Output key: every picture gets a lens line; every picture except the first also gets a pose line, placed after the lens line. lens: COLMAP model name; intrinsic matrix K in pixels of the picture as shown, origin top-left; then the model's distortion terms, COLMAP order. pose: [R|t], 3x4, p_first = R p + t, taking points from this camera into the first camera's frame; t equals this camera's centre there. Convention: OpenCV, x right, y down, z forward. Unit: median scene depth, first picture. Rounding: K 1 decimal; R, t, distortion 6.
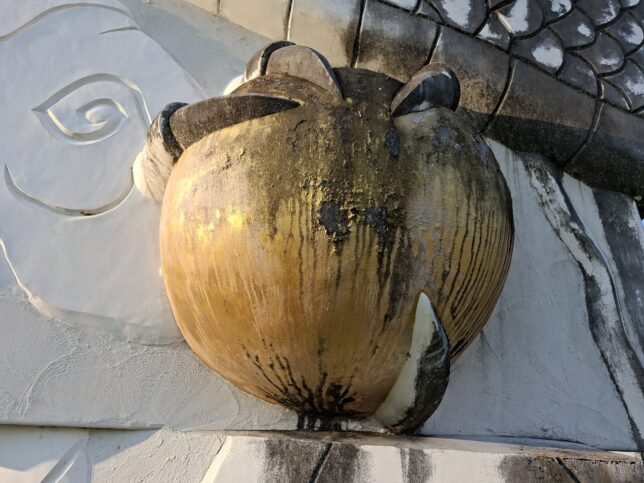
lens RADIAL K [[457.8, 0, 322.0], [0, 457.8, 241.5], [0, 0, 1]] dist [0.096435, -0.107165]
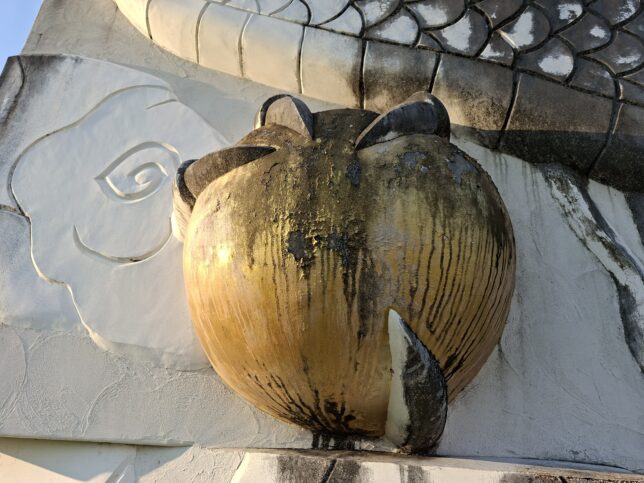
lens RADIAL K [[458.8, 0, 319.8], [0, 458.8, 244.2], [0, 0, 1]] dist [0.097072, -0.098964]
pose [[0.974660, -0.083676, -0.207453, 0.228527], [0.069415, 0.994756, -0.075109, 0.024090], [0.212650, 0.058805, 0.975357, -0.061387]]
